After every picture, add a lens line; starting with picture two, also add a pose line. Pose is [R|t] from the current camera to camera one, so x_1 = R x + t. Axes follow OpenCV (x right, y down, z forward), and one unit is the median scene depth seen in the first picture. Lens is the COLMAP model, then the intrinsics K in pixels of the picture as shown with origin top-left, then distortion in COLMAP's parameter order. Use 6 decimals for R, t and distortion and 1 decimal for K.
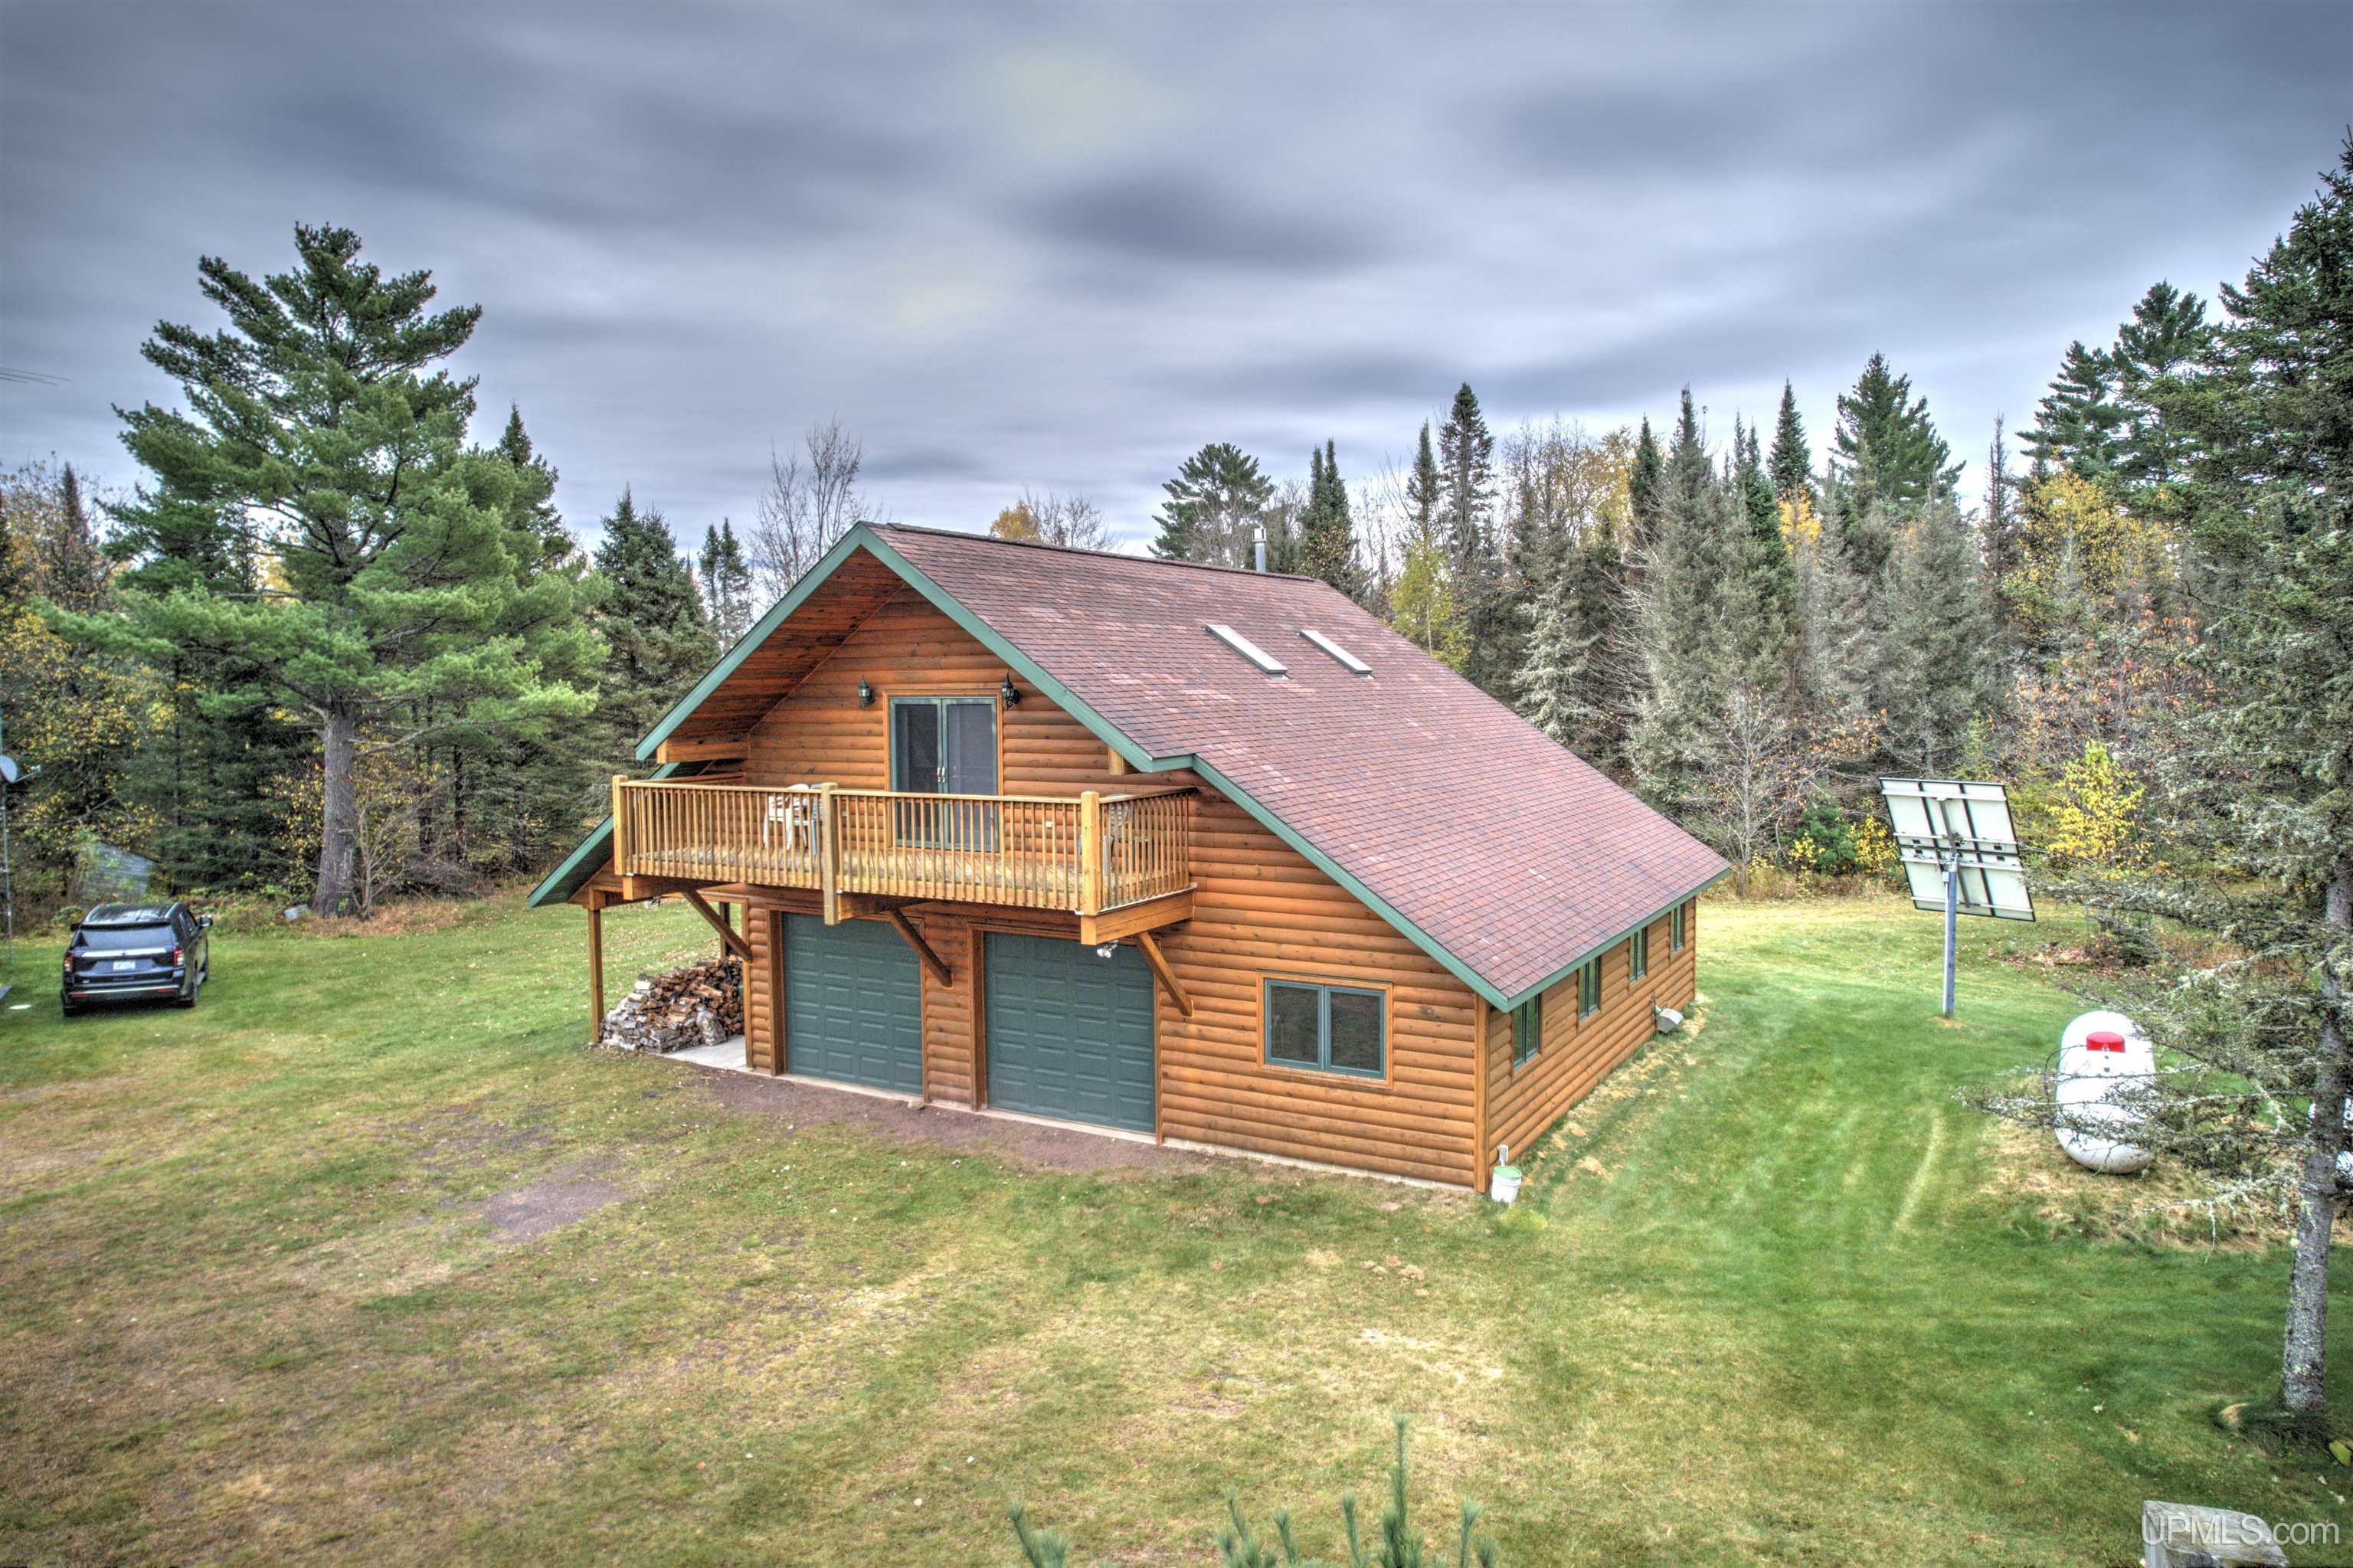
lens RADIAL K [[1498.0, 0, 1195.1], [0, 1498.0, 768.0], [0, 0, 1]] dist [-0.058907, 0.046709]
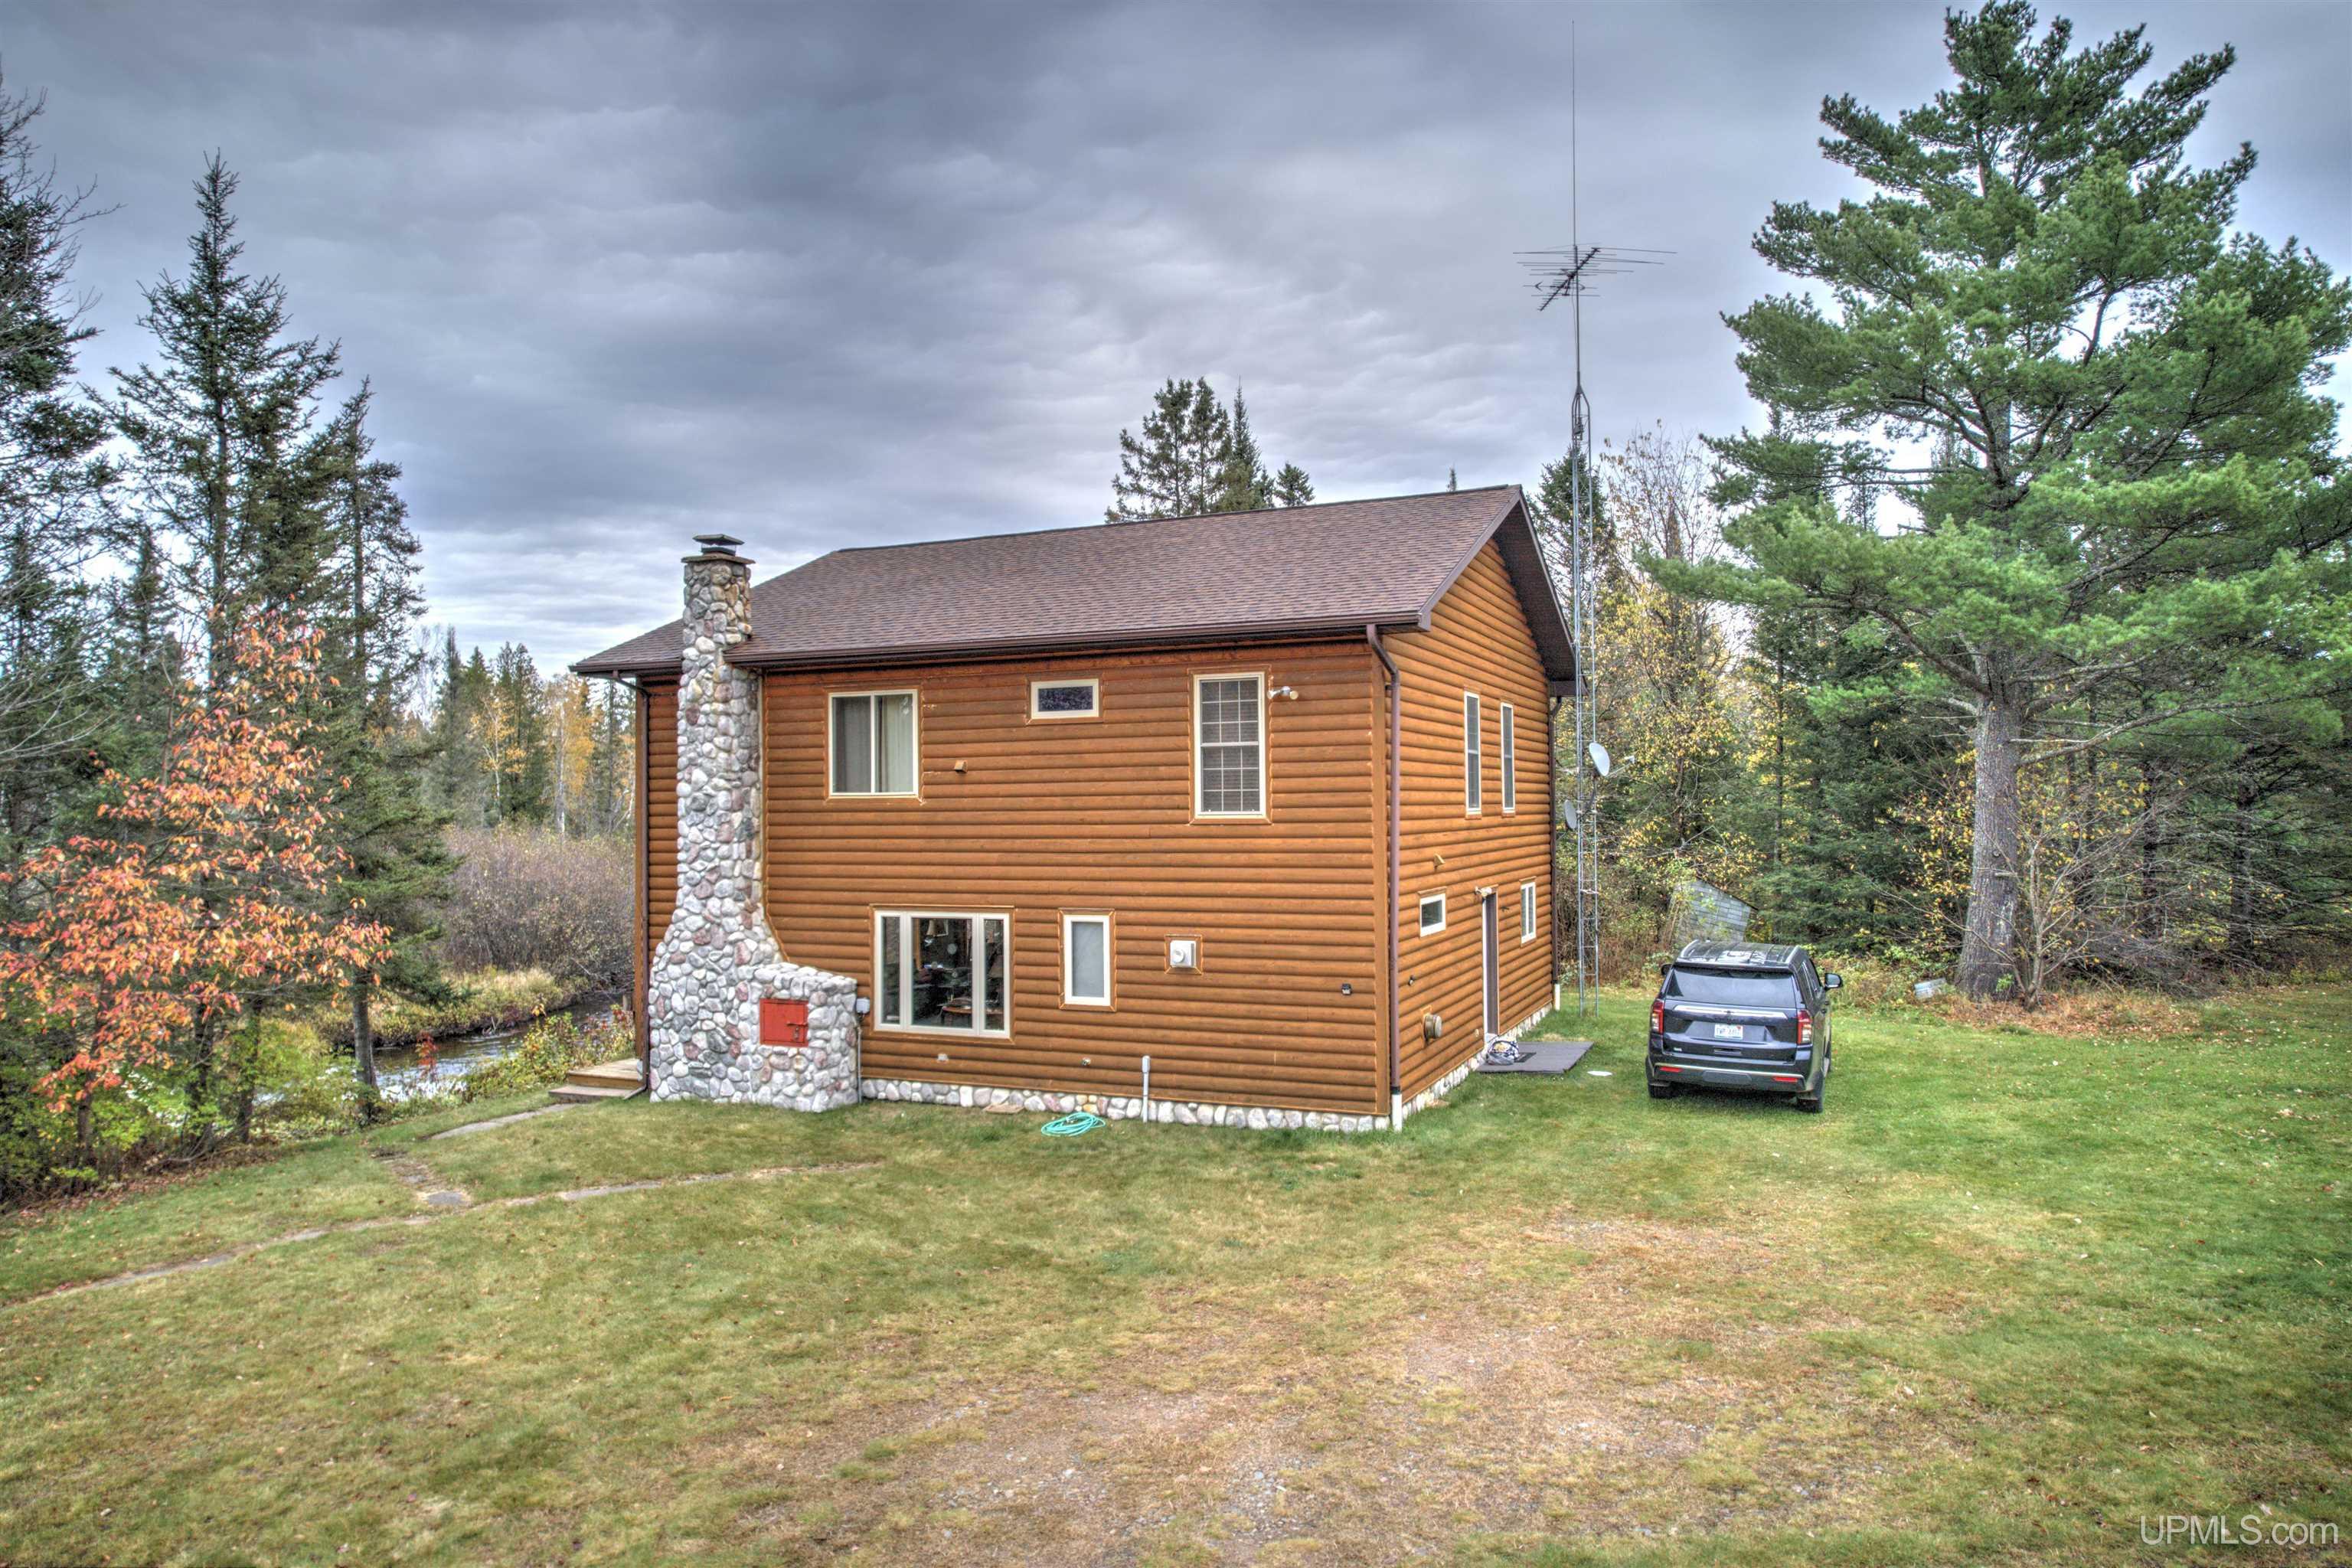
lens RADIAL K [[1497.3, 0, 1188.6], [0, 1497.3, 775.0], [0, 0, 1]] dist [-0.058907, 0.046709]
pose [[0.570268, -0.015420, -0.821314, -0.227706], [-0.040839, 0.998055, -0.047094, 0.043382], [0.820443, 0.060398, 0.568530, 0.299119]]
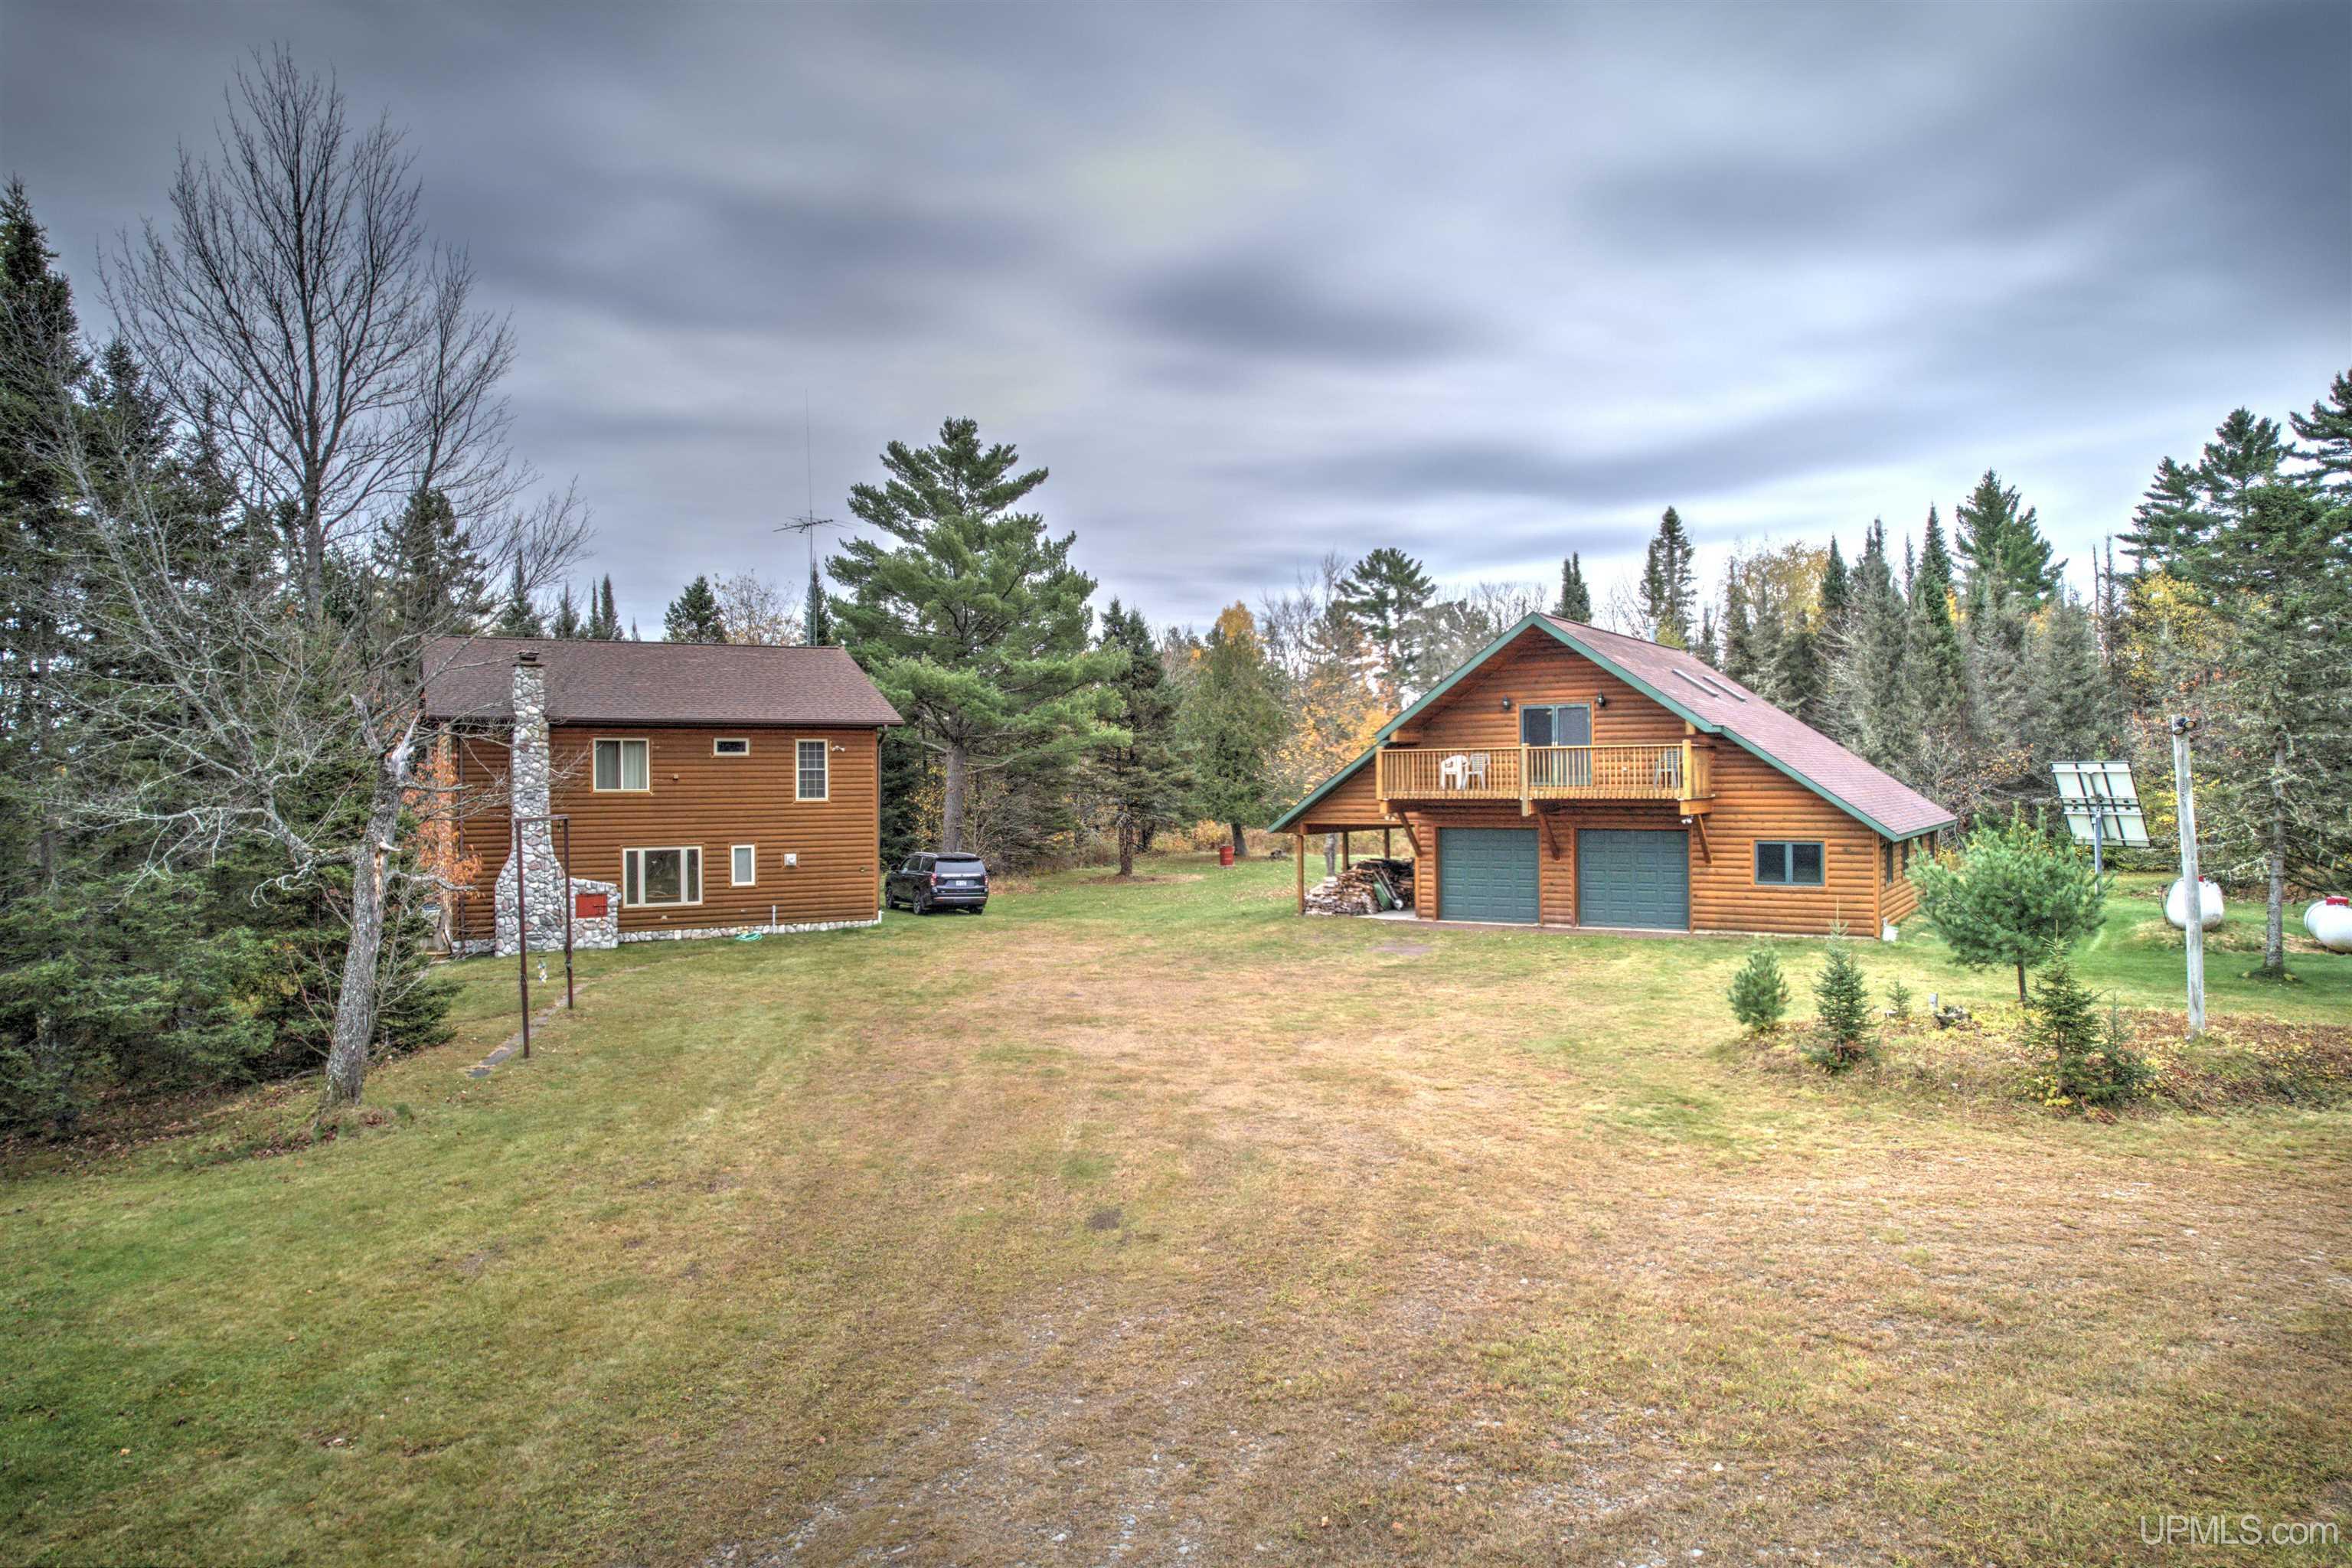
lens RADIAL K [[1497.3, 0, 1192.3], [0, 1497.3, 783.8], [0, 0, 1]] dist [-0.058907, 0.046709]
pose [[0.998611, -0.000117, -0.052691, -0.265096], [-0.002709, 0.998561, -0.053562, 0.077373], [0.052621, 0.053631, 0.997173, -0.449799]]
